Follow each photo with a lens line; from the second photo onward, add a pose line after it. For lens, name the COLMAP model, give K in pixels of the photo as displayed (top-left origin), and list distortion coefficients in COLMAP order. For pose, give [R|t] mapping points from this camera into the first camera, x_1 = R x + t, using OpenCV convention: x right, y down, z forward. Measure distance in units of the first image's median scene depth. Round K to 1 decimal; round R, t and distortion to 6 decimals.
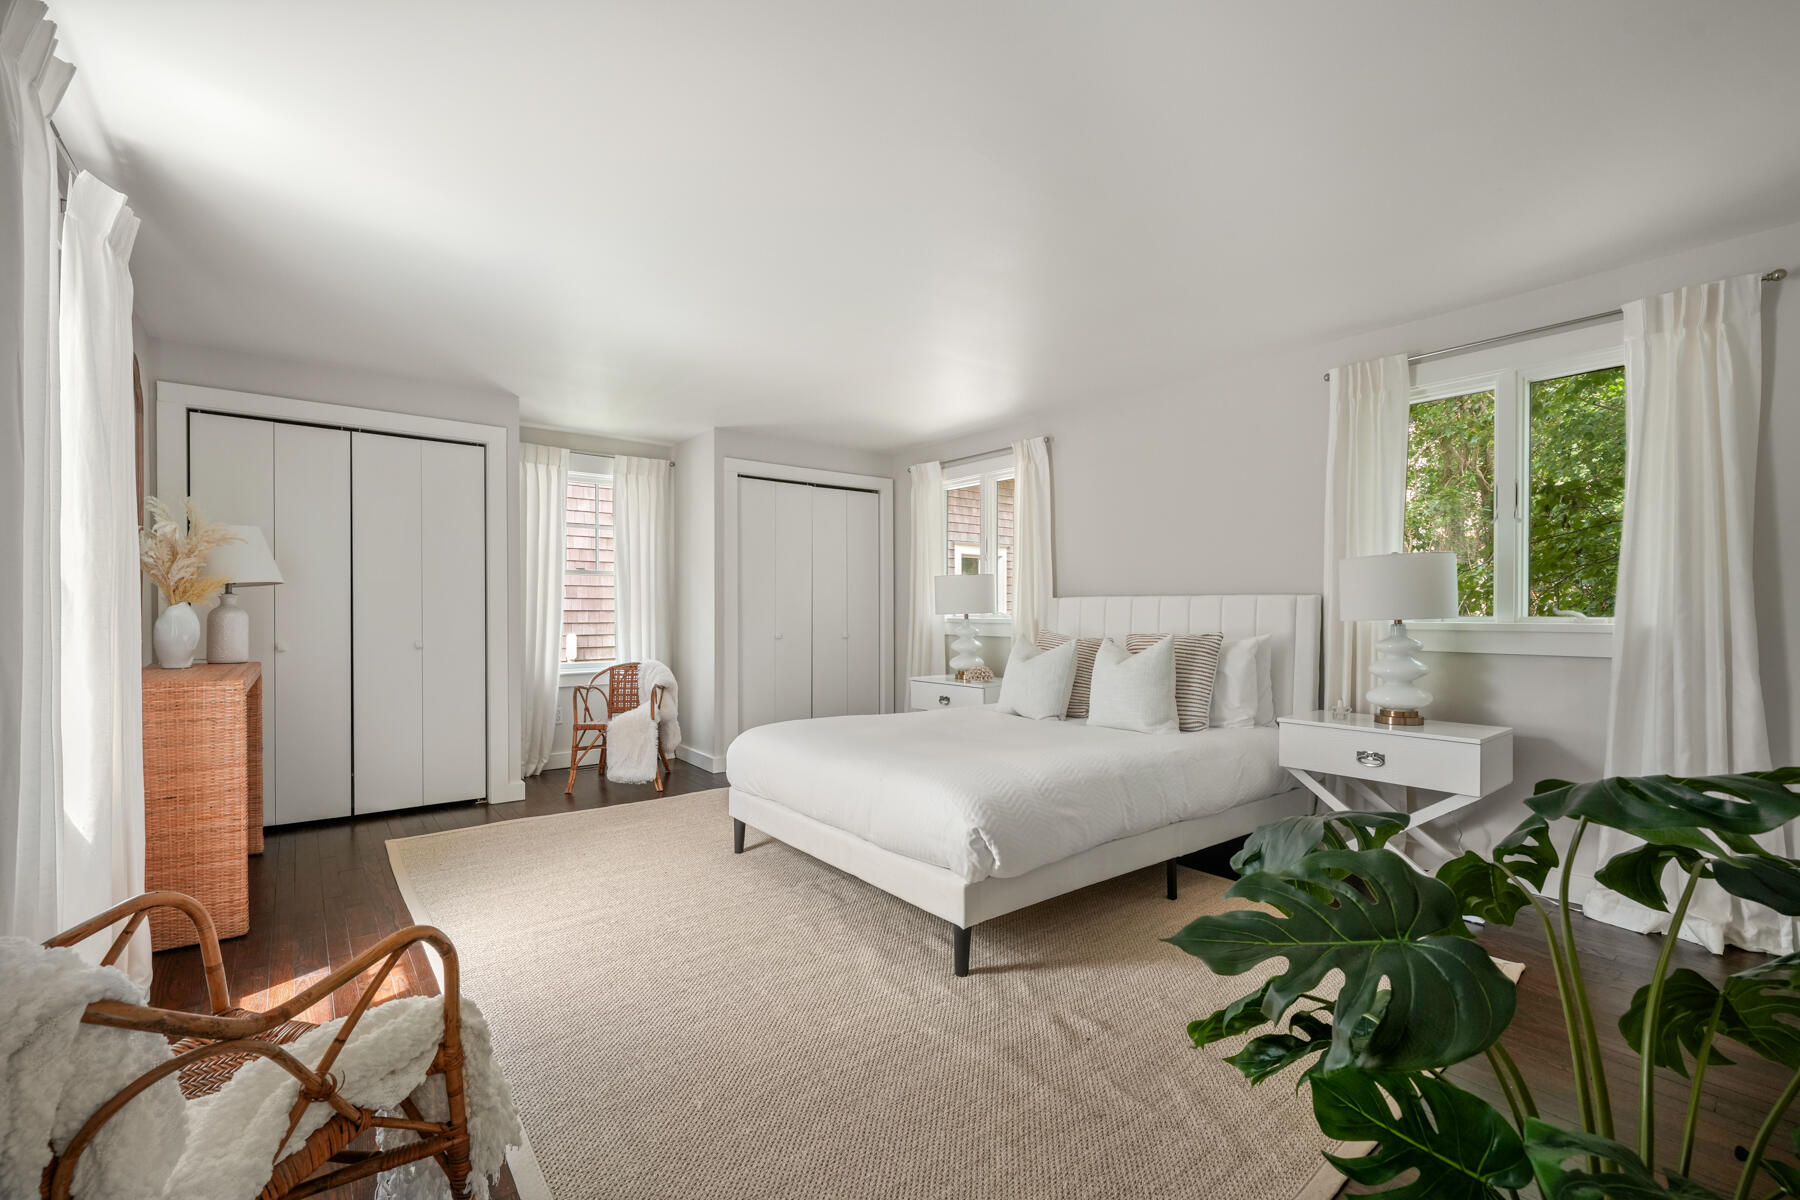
lens RADIAL K [[756.3, 0, 914.0], [0, 756.3, 611.8], [0, 0, 1]] dist [-0.001175, -0.000268]
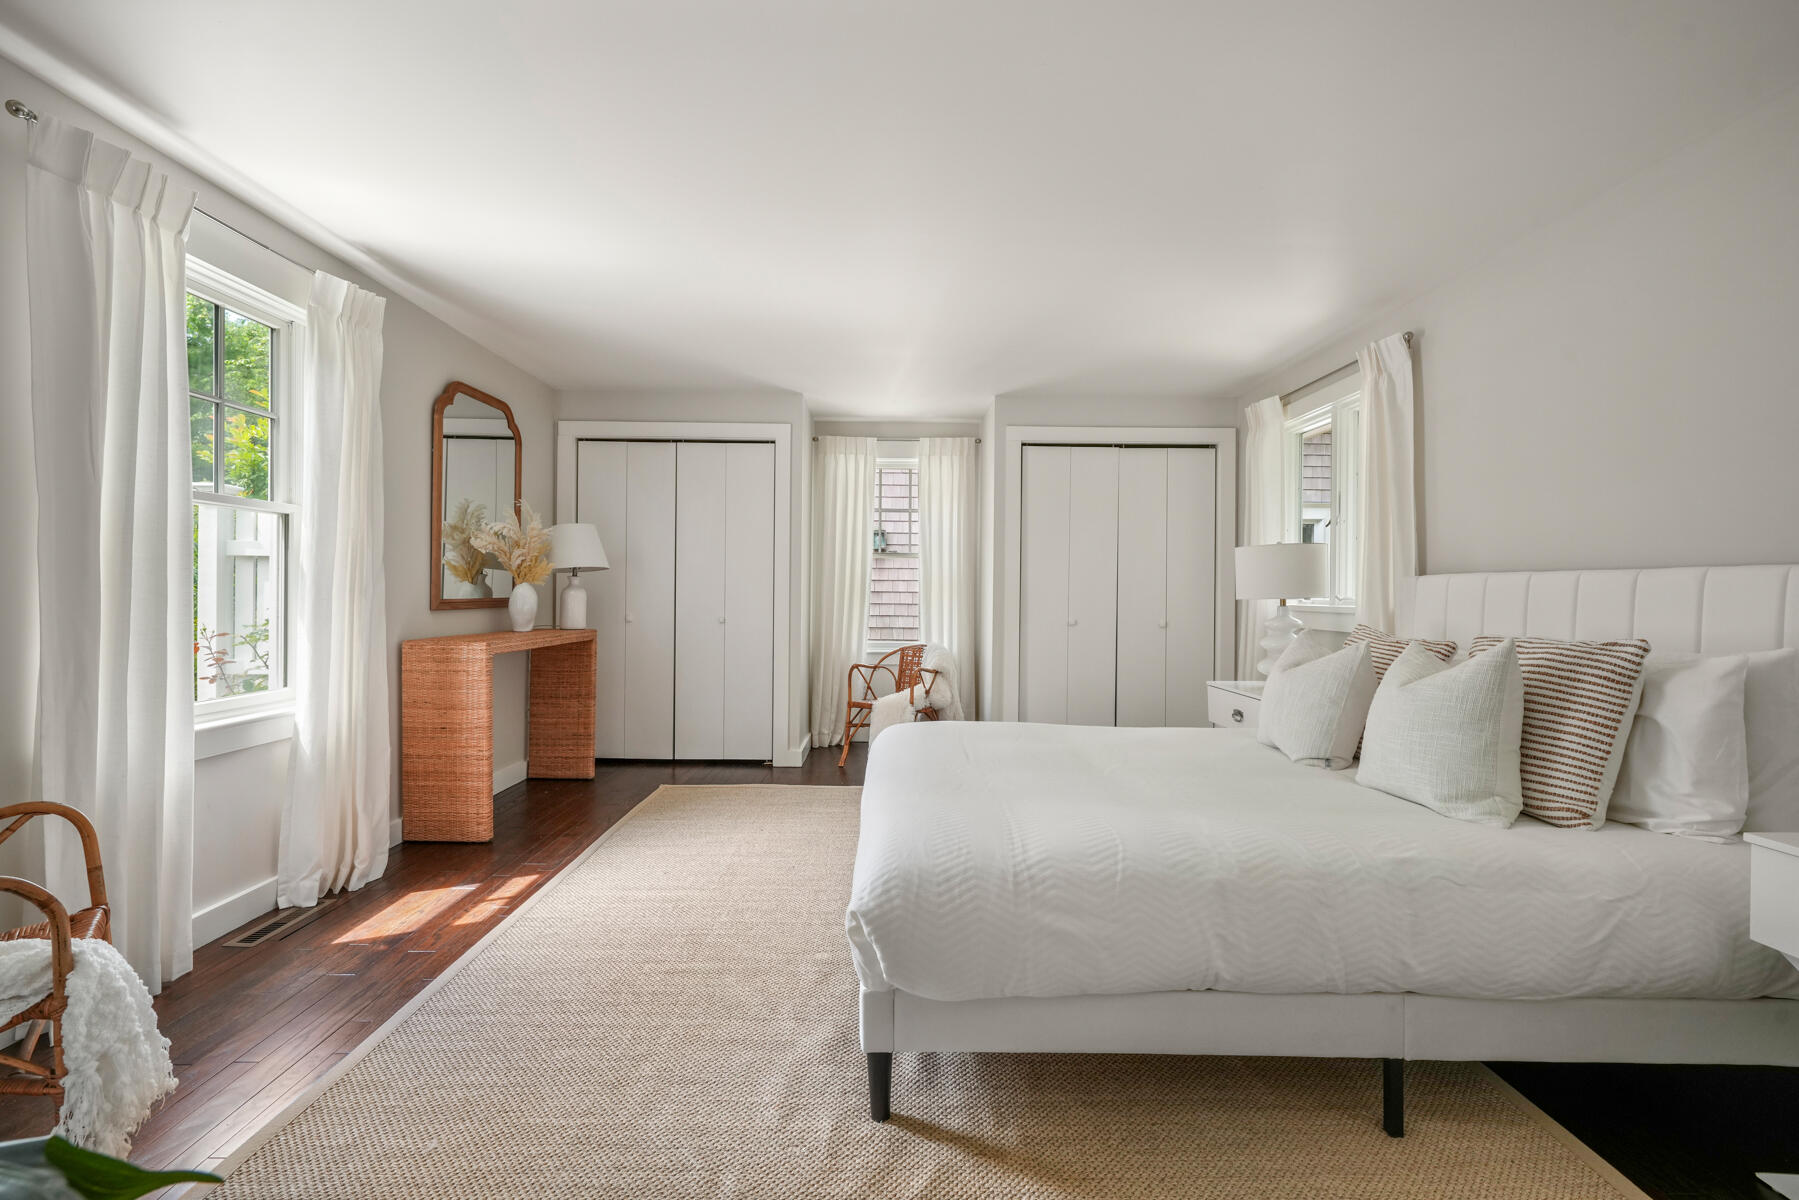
lens RADIAL K [[755.9, 0, 898.1], [0, 755.9, 589.4], [0, 0, 1]] dist [-0.001175, -0.000268]
pose [[0.792129, 0.003890, -0.610341, 0.309452], [-0.009185, 0.999942, -0.005548, 0.000865], [0.610284, 0.010001, 0.792120, 0.285951]]
